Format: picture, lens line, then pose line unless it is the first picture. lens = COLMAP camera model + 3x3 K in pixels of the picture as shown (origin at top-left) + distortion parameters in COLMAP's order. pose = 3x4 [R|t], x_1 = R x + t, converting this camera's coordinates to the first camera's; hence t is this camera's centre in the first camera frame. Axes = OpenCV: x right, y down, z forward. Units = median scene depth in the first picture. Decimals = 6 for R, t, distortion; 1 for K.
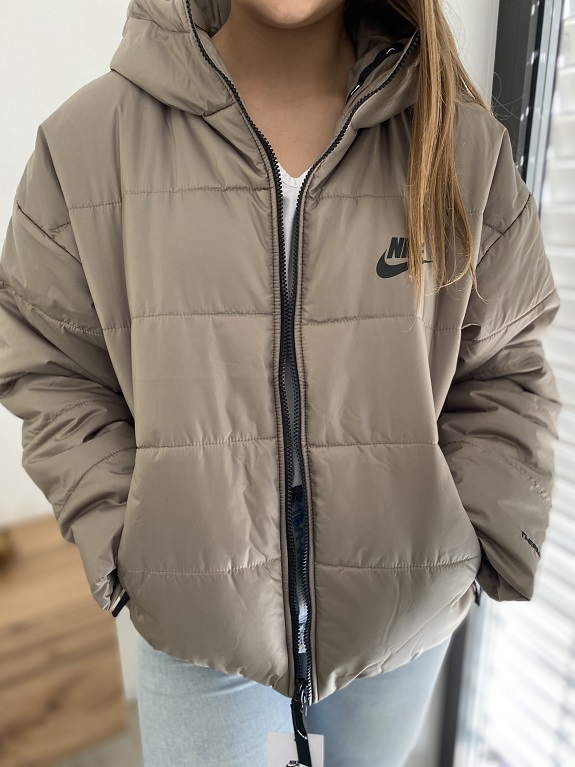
lens RADIAL K [[581.1, 0, 271.9], [0, 581.1, 386.2], [0, 0, 1]] dist [-0.030735, -0.012637]
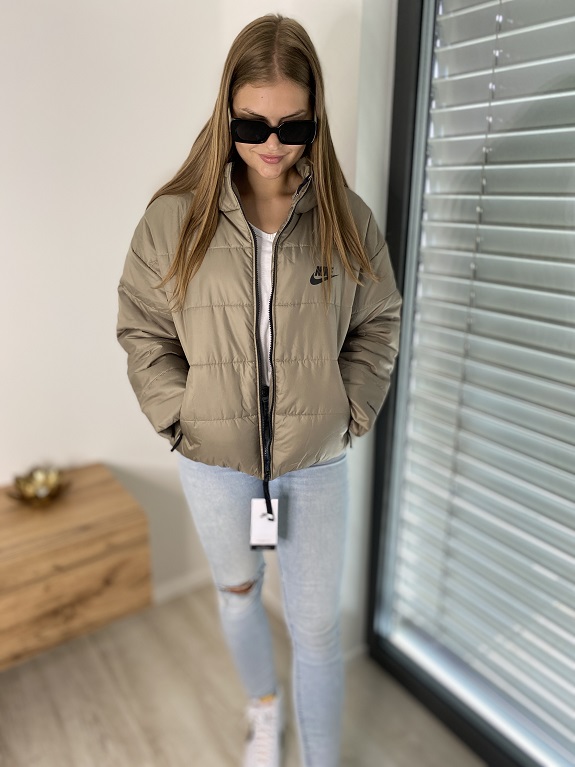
lens RADIAL K [[581.1, 0, 285.5], [0, 581.1, 383.4], [0, 0, 1]] dist [-0.030735, -0.012637]
pose [[0.991428, -0.022106, 0.128771, -0.217986], [0.023126, 0.999712, -0.006428, 0.134957], [-0.128591, 0.009351, 0.991654, -1.085784]]
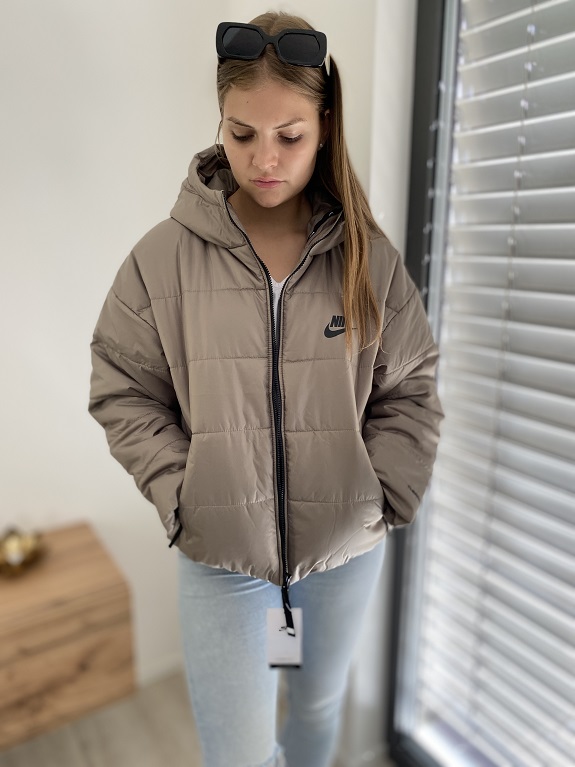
lens RADIAL K [[581.1, 0, 284.7], [0, 581.1, 383.1], [0, 0, 1]] dist [-0.030735, -0.012637]
pose [[0.995192, -0.005722, 0.097776, -0.117018], [0.014661, 0.995747, -0.090952, 0.108296], [-0.096840, 0.091948, 0.991044, -0.730619]]
